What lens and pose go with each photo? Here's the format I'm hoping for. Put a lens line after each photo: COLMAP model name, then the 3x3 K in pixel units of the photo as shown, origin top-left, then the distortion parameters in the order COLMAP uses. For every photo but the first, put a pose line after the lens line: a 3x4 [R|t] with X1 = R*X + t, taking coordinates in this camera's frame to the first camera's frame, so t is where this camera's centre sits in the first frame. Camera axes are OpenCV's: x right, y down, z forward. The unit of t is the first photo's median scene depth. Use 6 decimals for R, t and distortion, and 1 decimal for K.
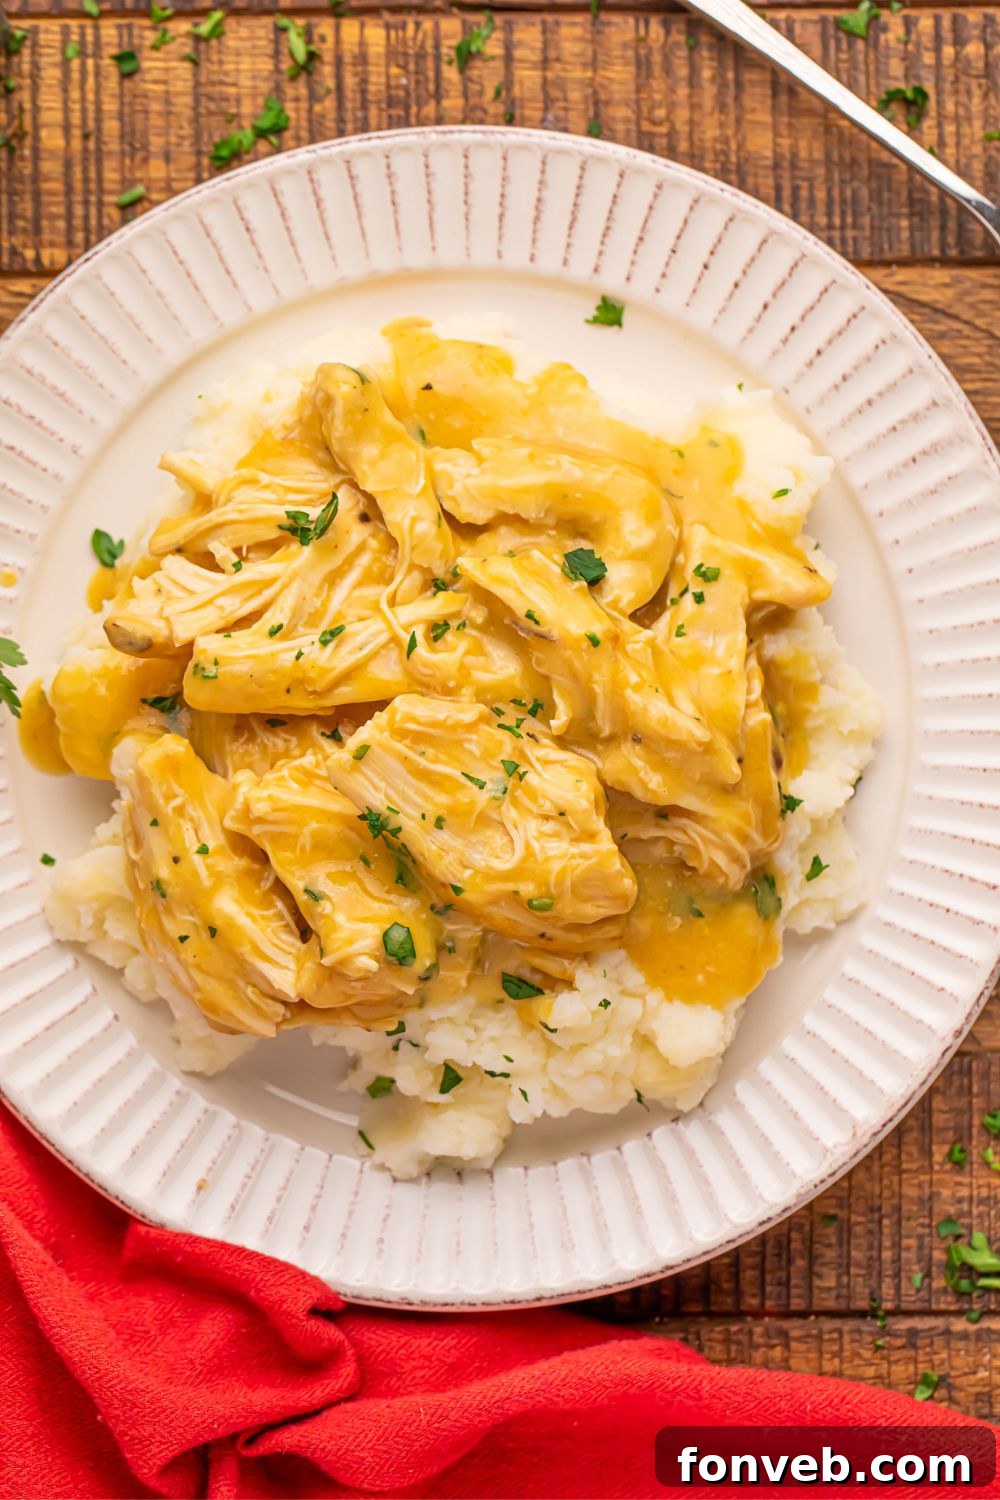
lens RADIAL K [[4714.0, 0, 454.9], [0, 4714.0, 750.0], [0, 0, 1]] dist [0.011348, -0.783906]
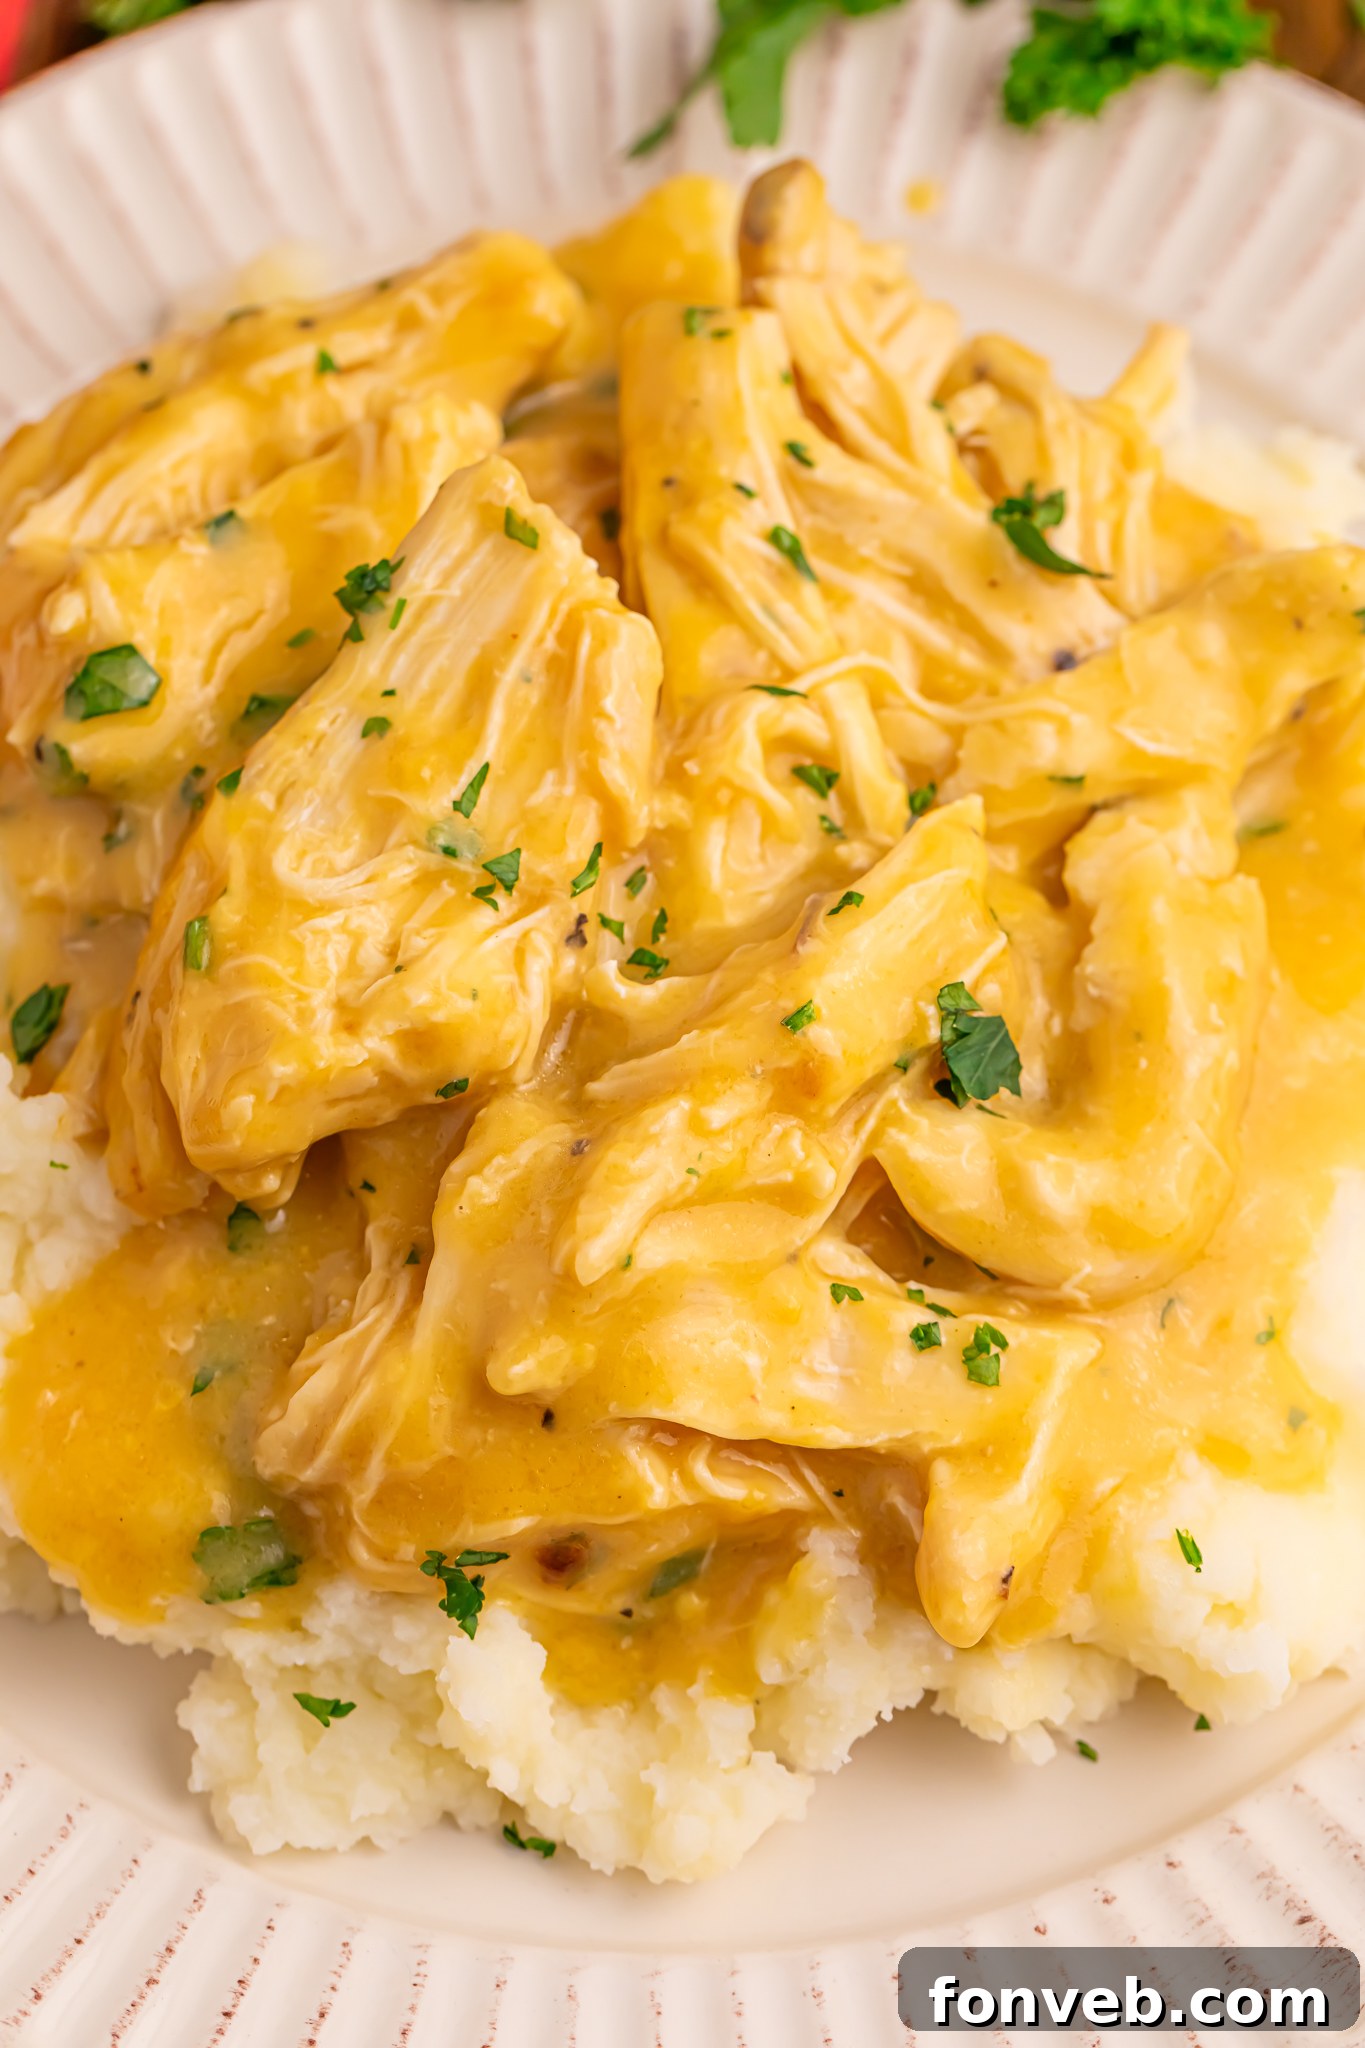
lens RADIAL K [[6436.2, 0, 620.9], [0, 6436.2, 1023.9], [0, 0, 1]] dist [0.011348, -0.783906]
pose [[0.024795, 0.865541, -0.500224, 0.324931], [-0.995580, 0.066721, 0.066099, -0.045896], [0.090587, 0.496374, 0.863369, 0.480464]]
